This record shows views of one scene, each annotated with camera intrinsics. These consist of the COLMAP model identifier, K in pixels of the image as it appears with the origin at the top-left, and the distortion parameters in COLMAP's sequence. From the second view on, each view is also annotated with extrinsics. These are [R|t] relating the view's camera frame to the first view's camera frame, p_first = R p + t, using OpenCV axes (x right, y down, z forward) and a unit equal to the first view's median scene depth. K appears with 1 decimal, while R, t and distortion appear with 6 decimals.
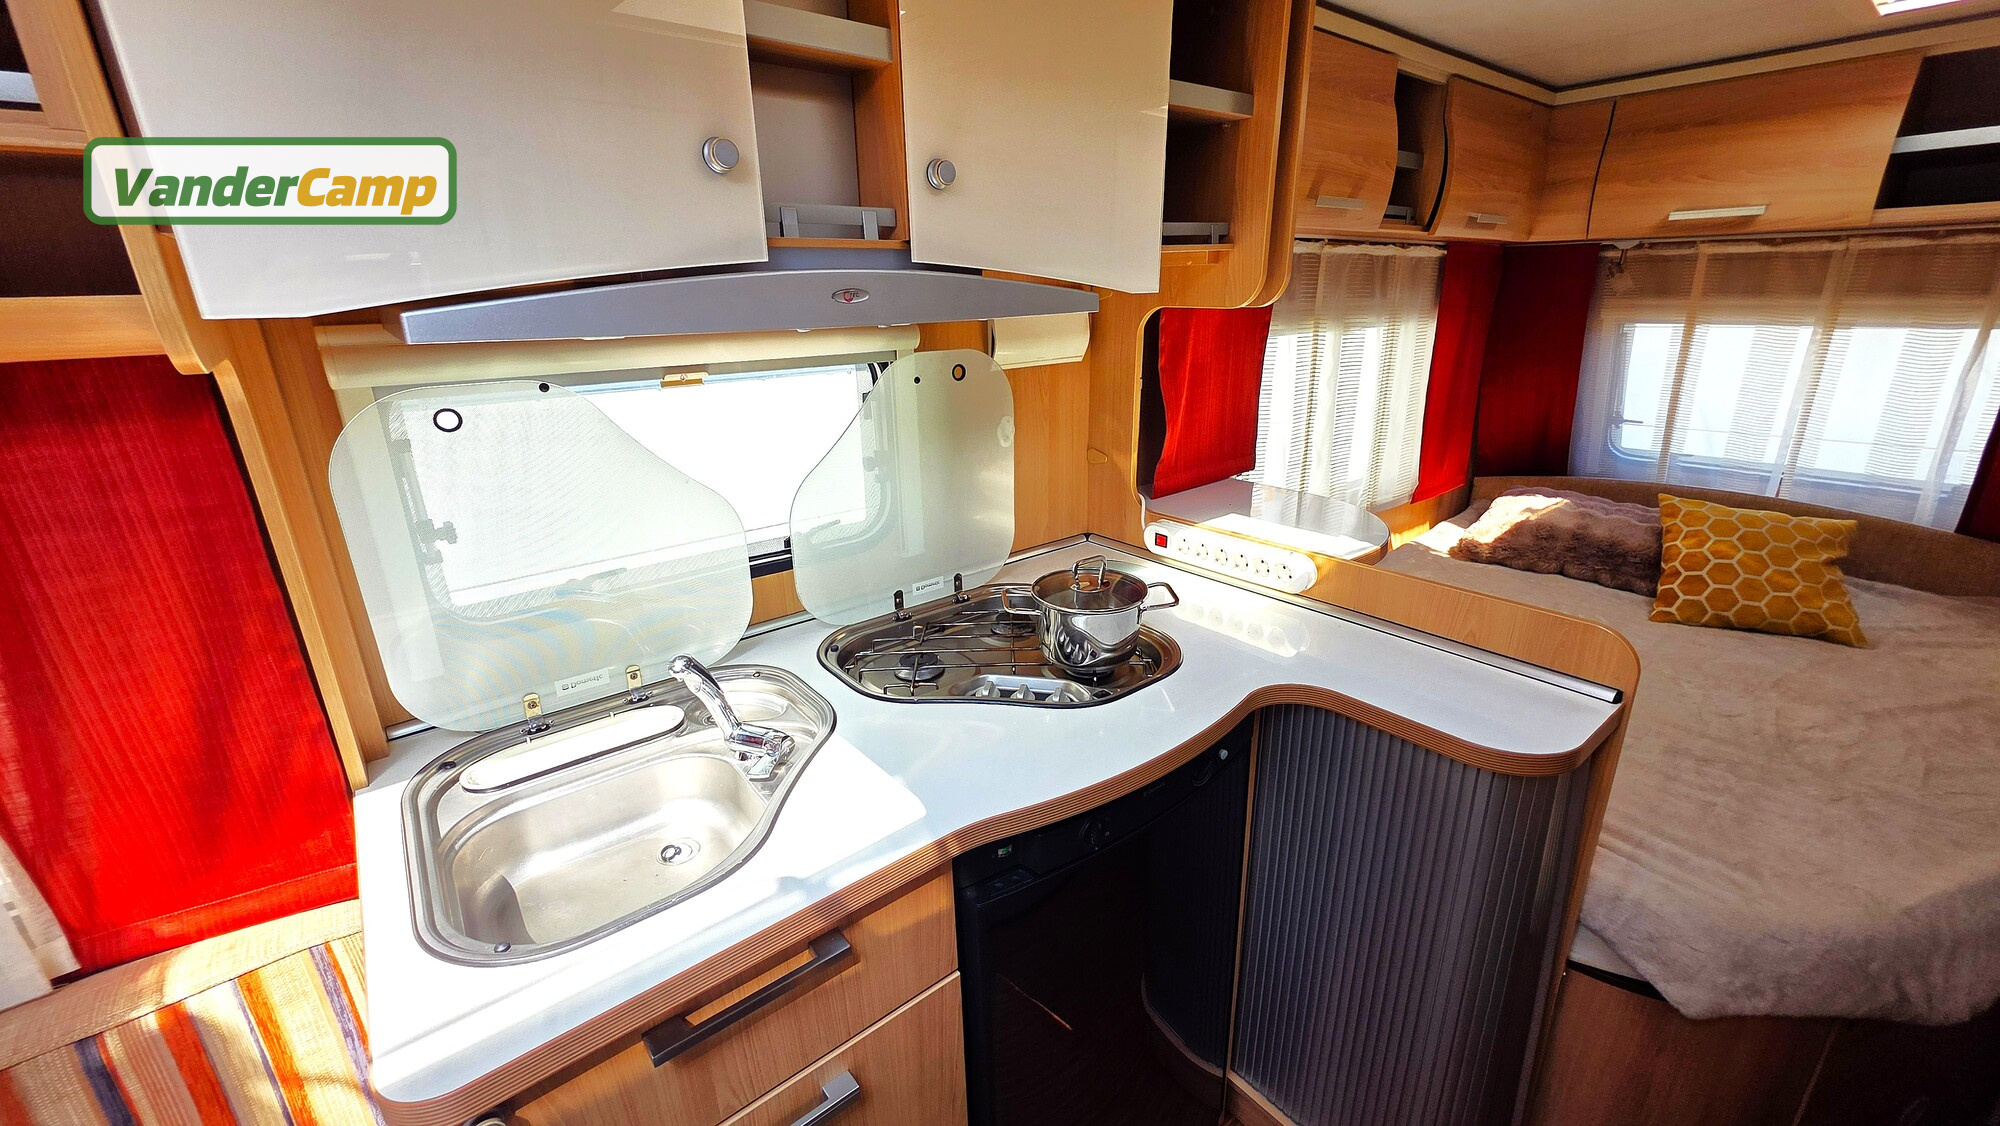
lens RADIAL K [[792.2, 0, 1006.5], [0, 792.2, 556.1], [0, 0, 1]] dist [0.003047, 0.000526]
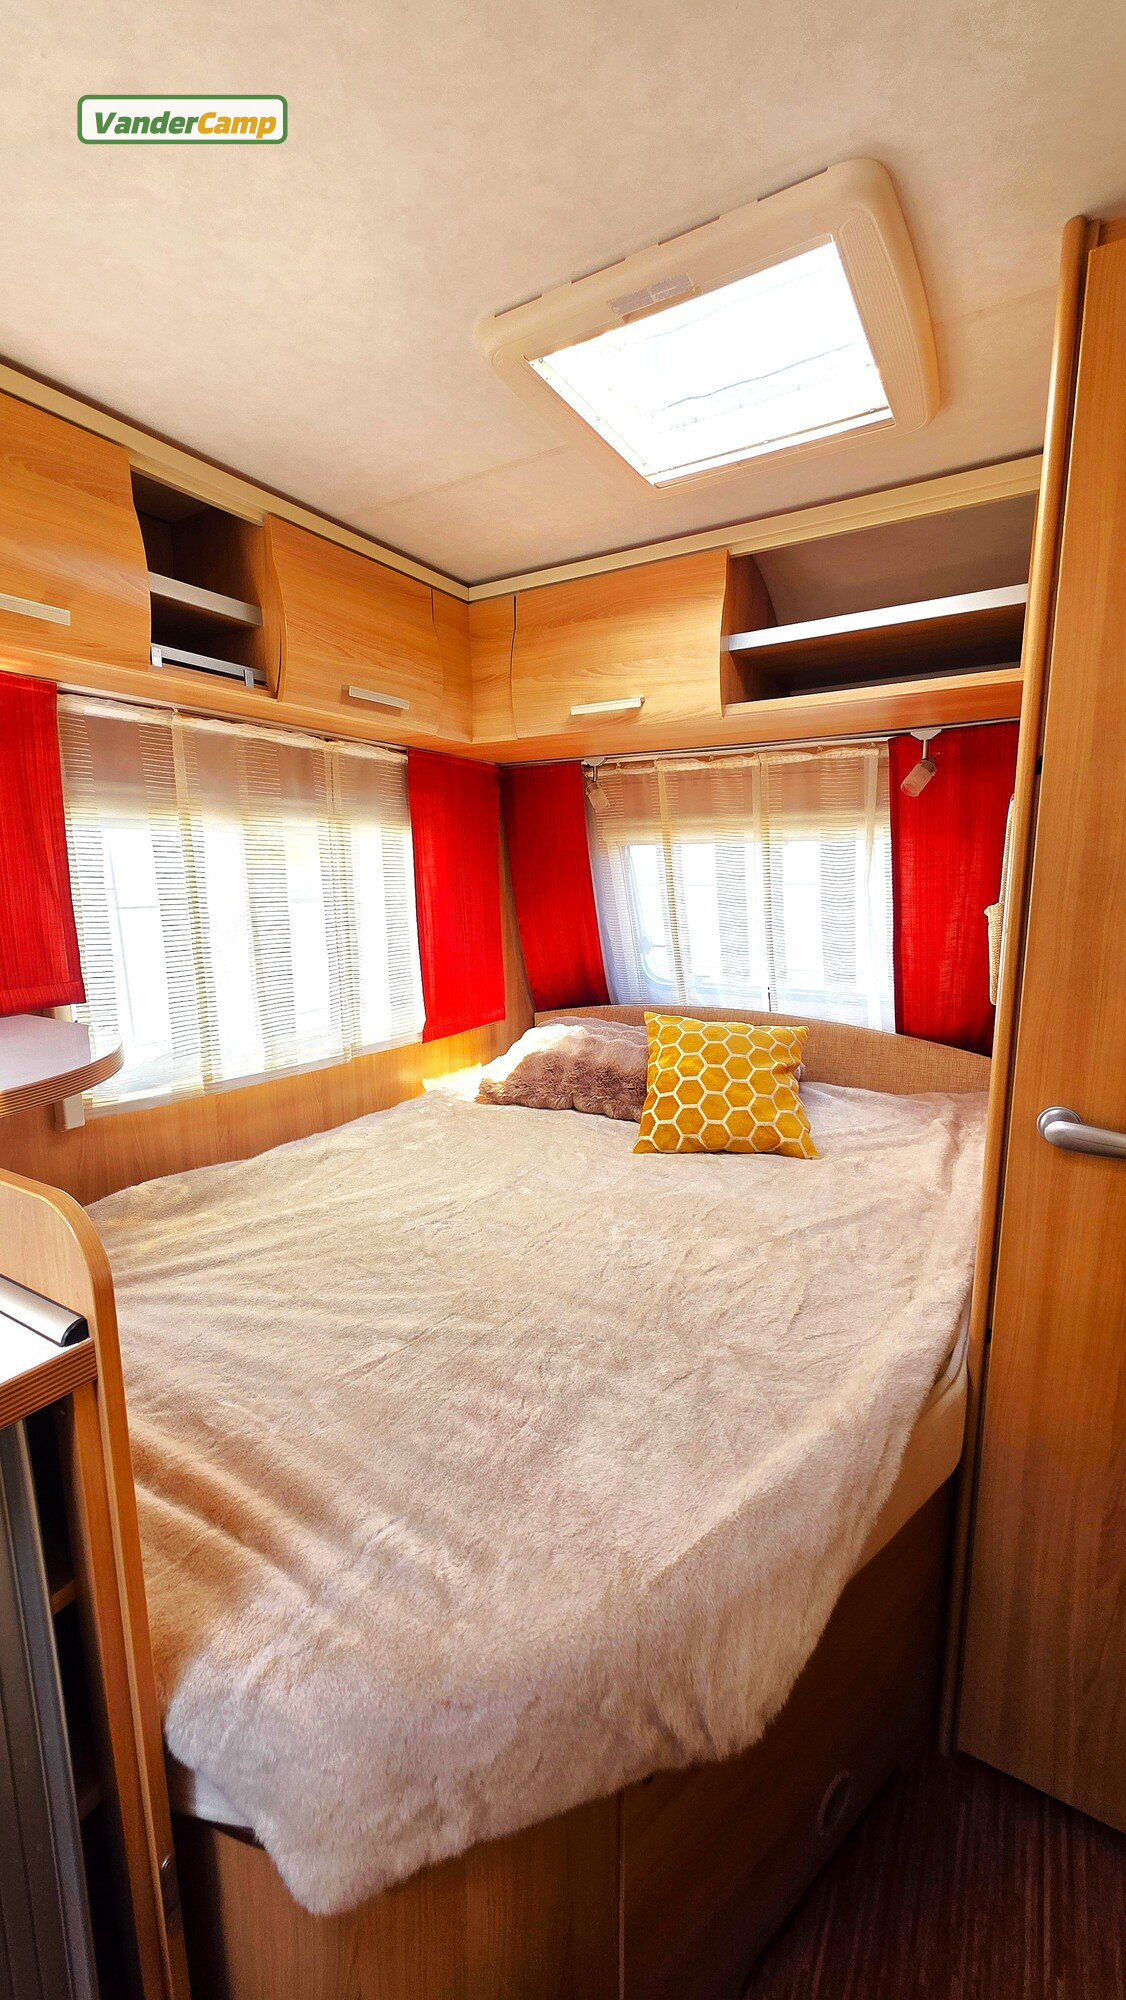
lens RADIAL K [[792.2, 0, 568.4], [0, 792.2, 999.2], [0, 0, 1]] dist [0.003047, 0.000526]
pose [[0.939371, -0.046307, 0.339762, 0.501603], [0.101244, 0.984121, -0.145791, 0.038137], [-0.327616, 0.171350, 0.929143, 0.199212]]
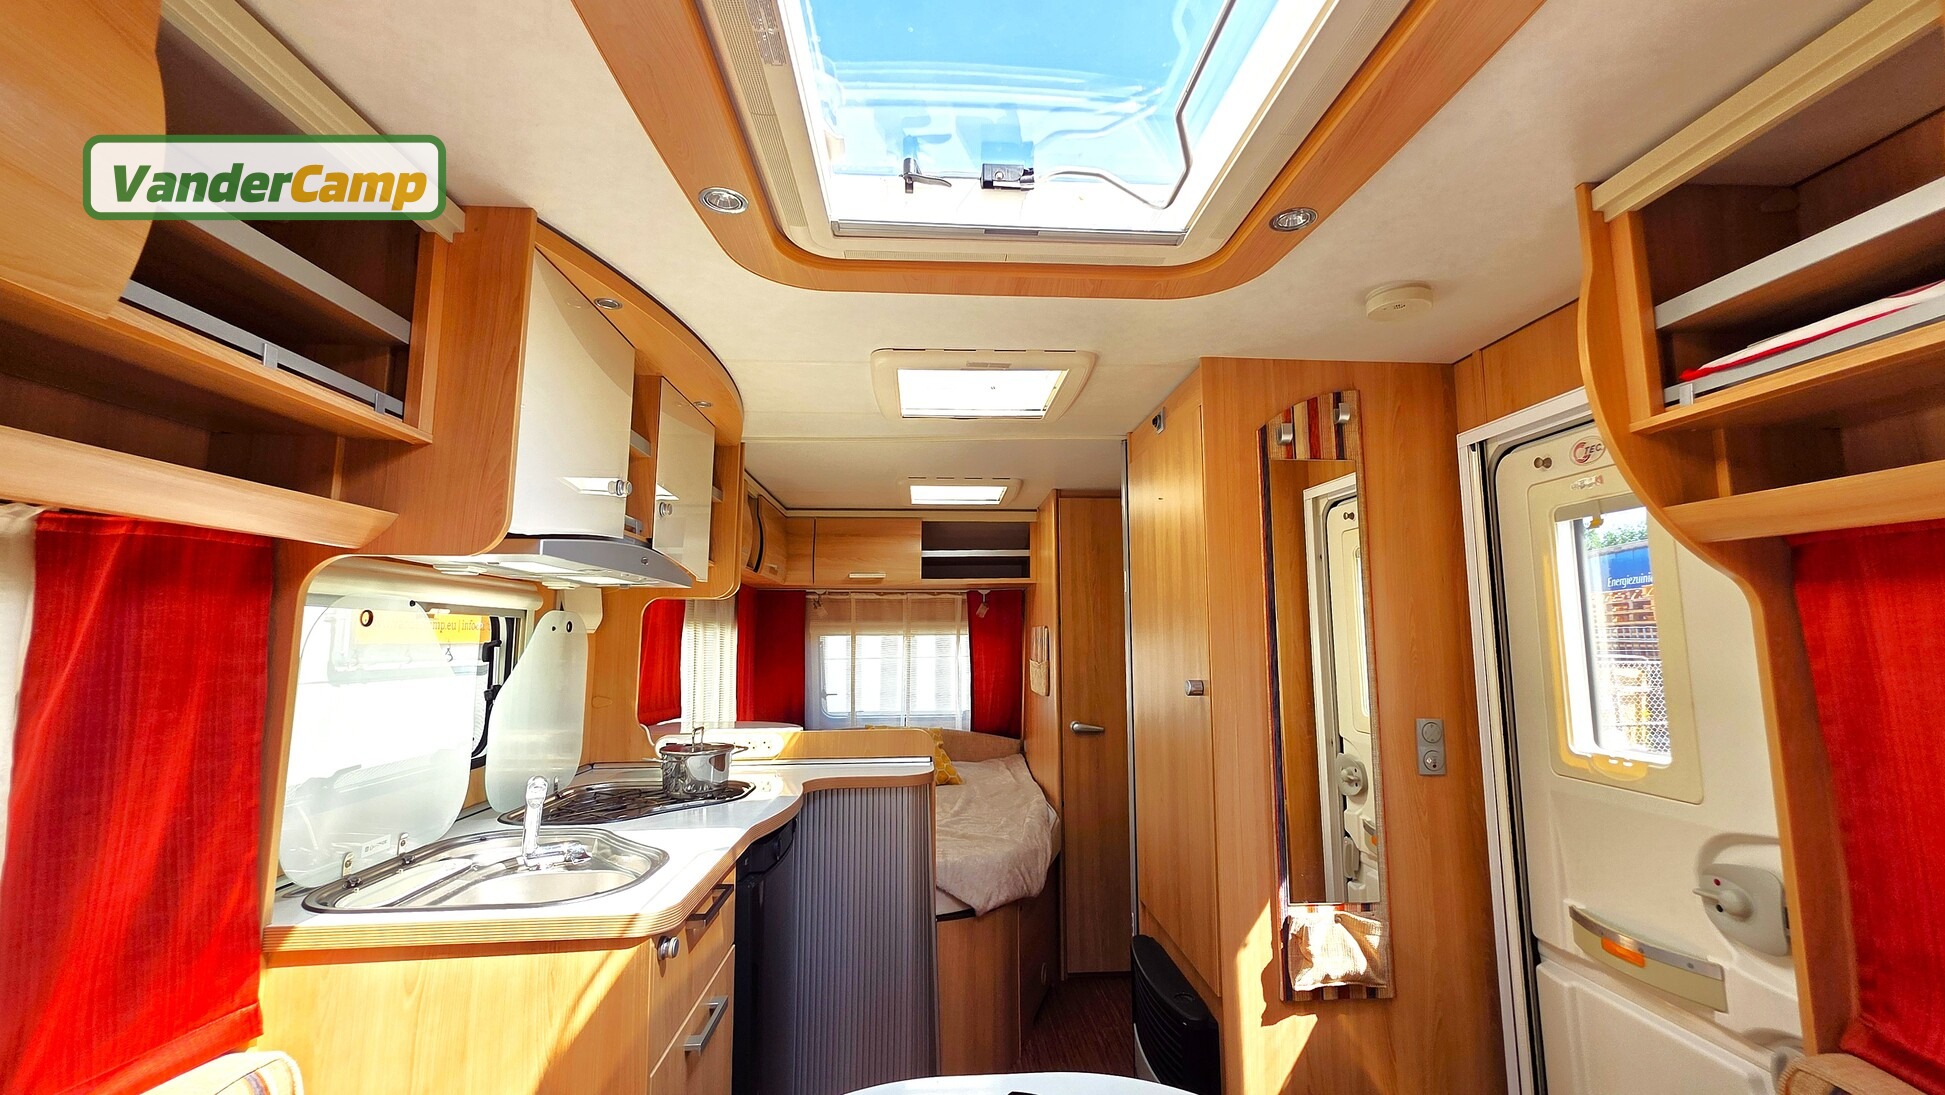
lens RADIAL K [[794.1, 0, 978.0], [0, 794.1, 544.5], [0, 0, 1]] dist [-0.000393, -0.000129]
pose [[0.578842, 0.112818, 0.807598, -0.581283], [0.256934, 0.914703, -0.311936, 0.197263], [-0.773904, 0.388061, 0.500481, -0.262273]]
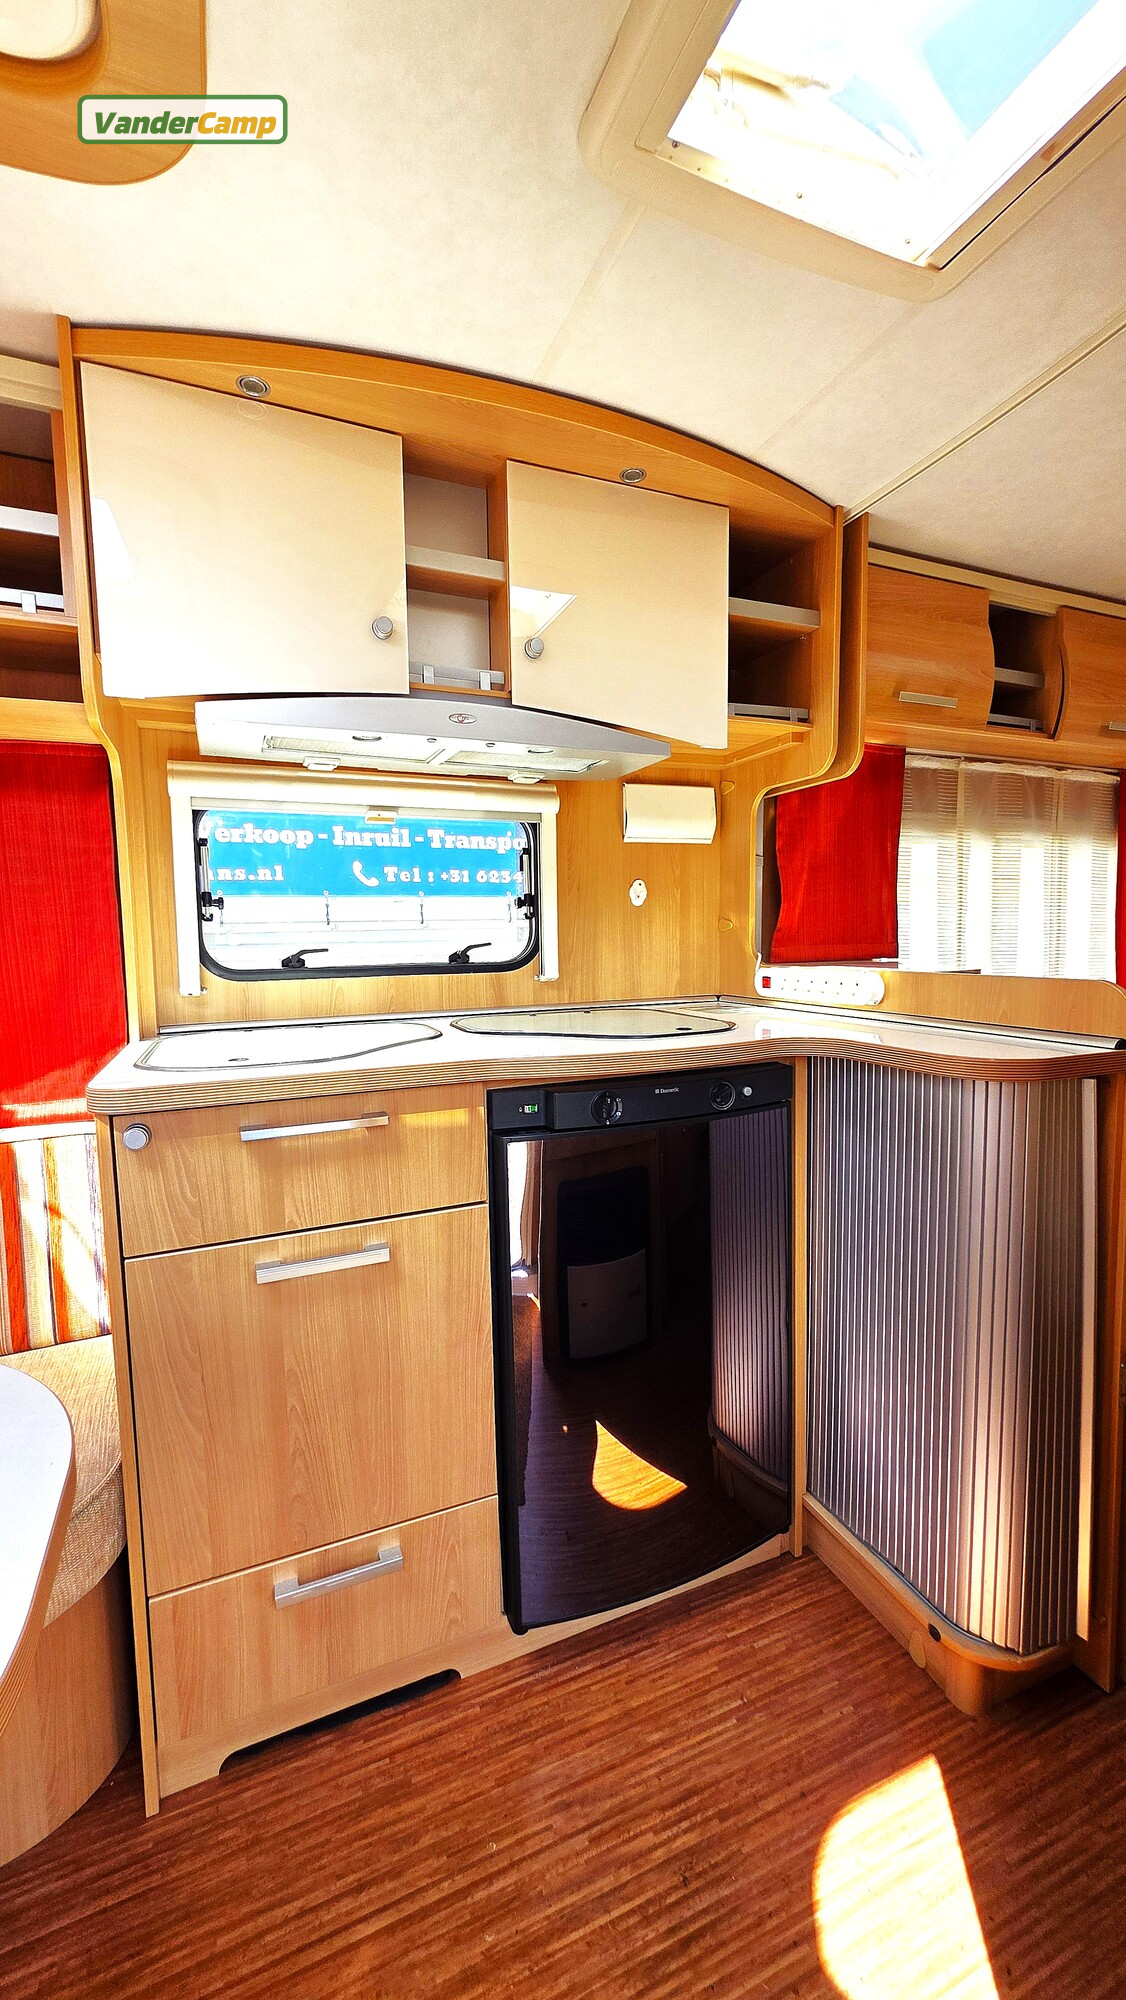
lens RADIAL K [[793.4, 0, 567.9], [0, 793.4, 1002.1], [0, 0, 1]] dist [0.002591, 0.000406]
pose [[0.960462, 0.028904, -0.276907, 0.195636], [-0.091233, 0.972354, -0.214950, 0.229045], [0.263038, 0.231714, 0.936546, -0.107666]]
